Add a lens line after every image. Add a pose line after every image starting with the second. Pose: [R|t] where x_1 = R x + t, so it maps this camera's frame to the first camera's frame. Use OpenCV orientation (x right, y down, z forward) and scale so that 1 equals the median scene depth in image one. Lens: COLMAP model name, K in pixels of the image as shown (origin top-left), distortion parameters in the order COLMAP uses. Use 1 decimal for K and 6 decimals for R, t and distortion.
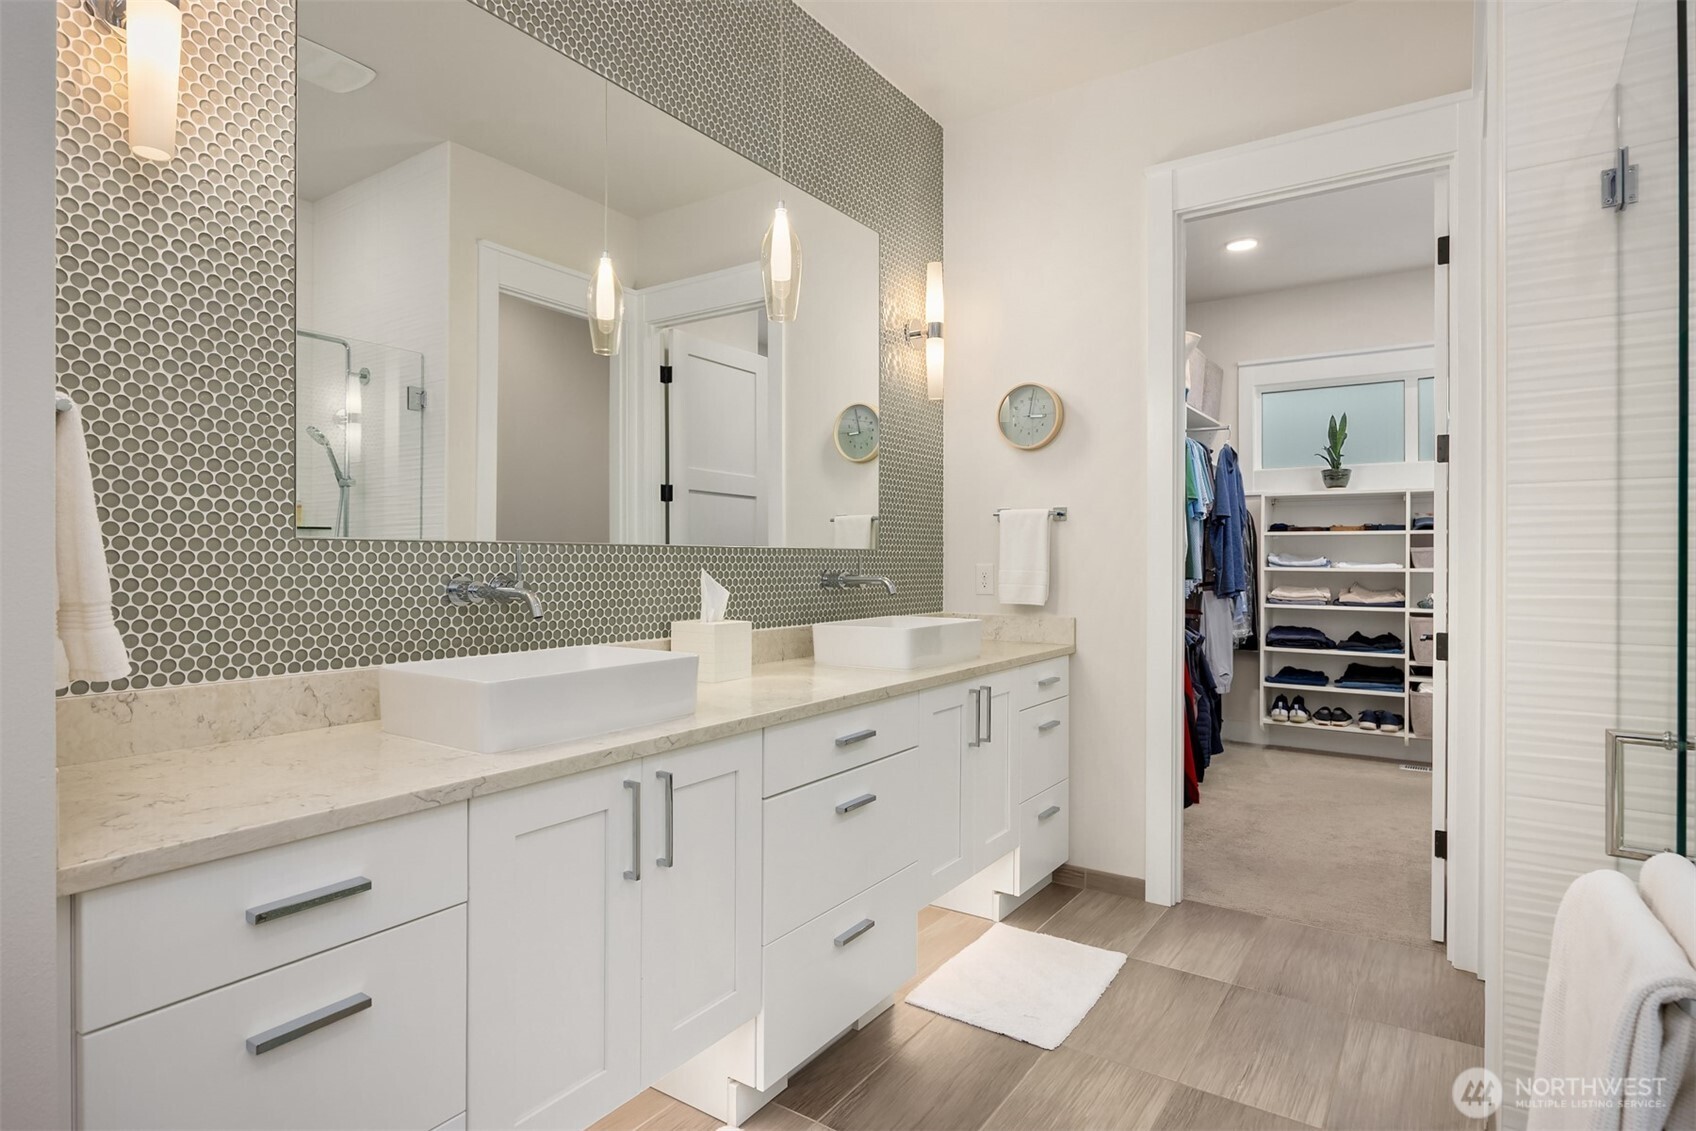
lens RADIAL K [[892.9, 0, 845.3], [0, 892.9, 564.7], [0, 0, 1]] dist [0.001045, 0.000224]
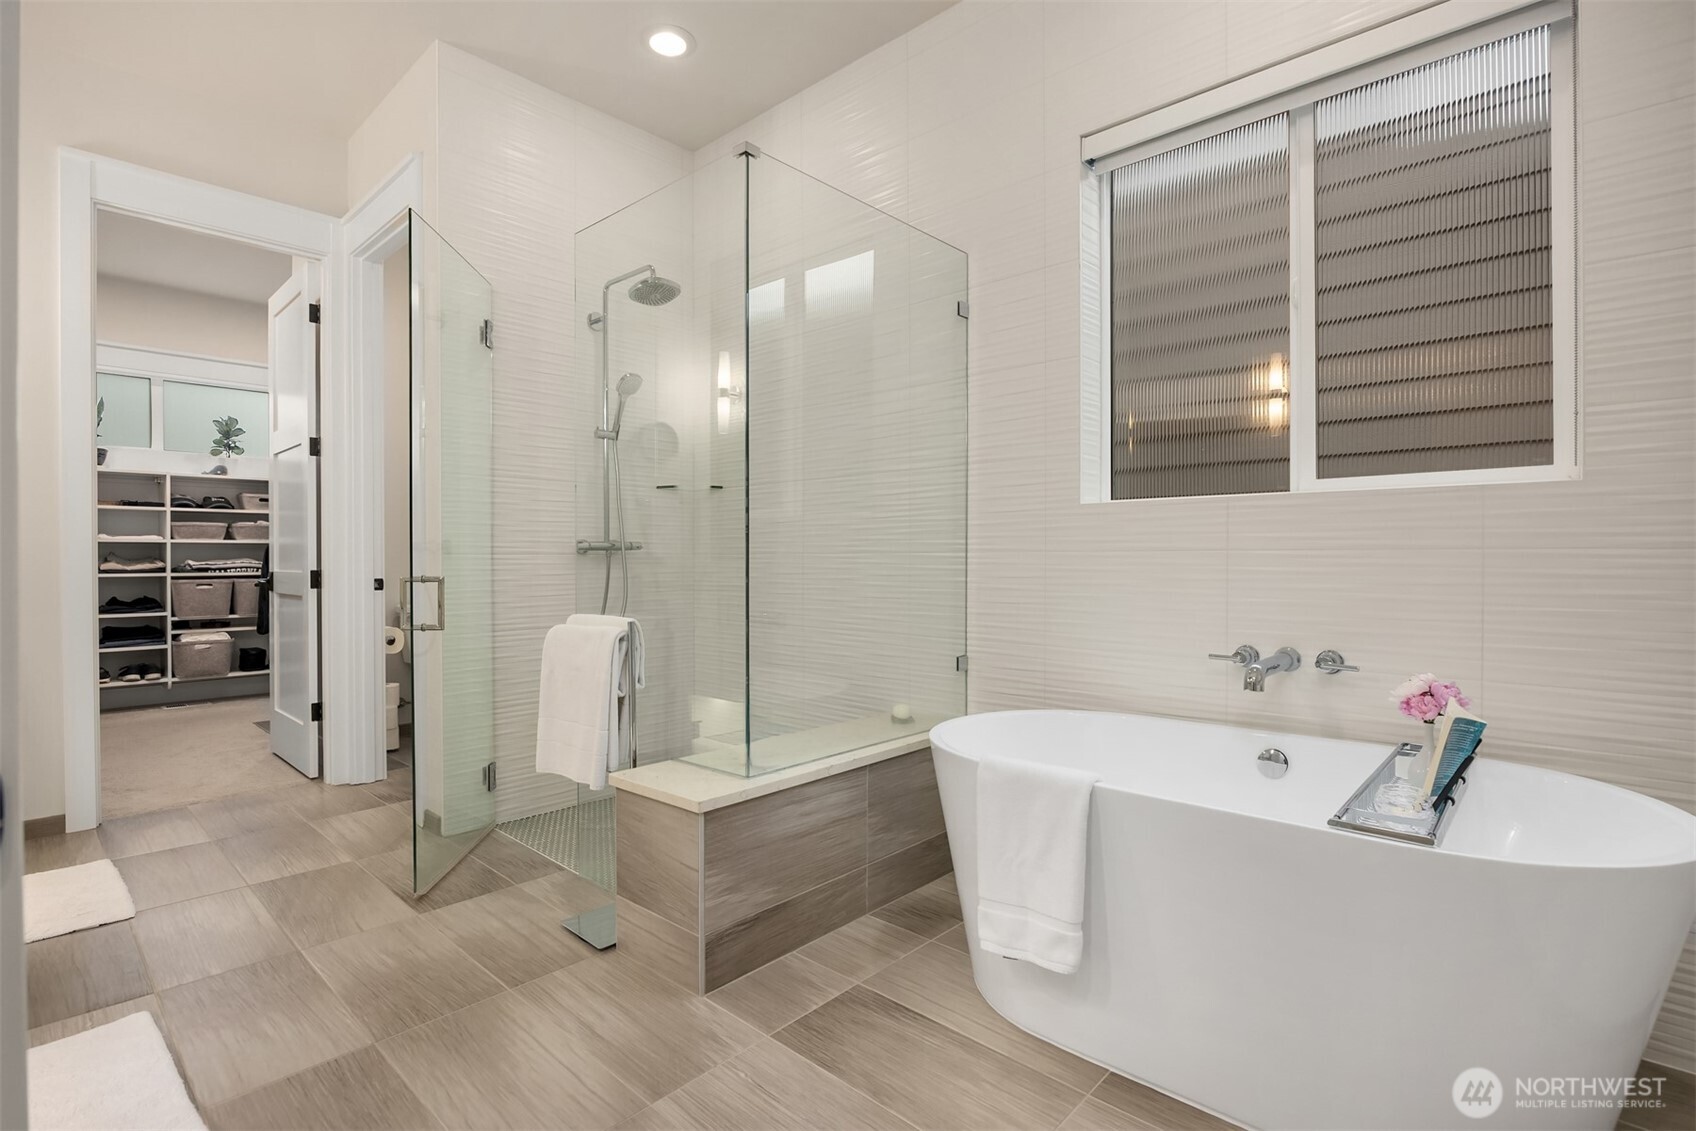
lens RADIAL K [[800.1, 0, 845.7], [0, 800.1, 563.2], [0, 0, 1]] dist [0.000161, 0.000048]
pose [[0.134936, -0.007161, 0.990828, -0.301860], [0.003752, 0.999970, 0.006716, 0.031959], [-0.990847, 0.002812, 0.134959, -0.033809]]
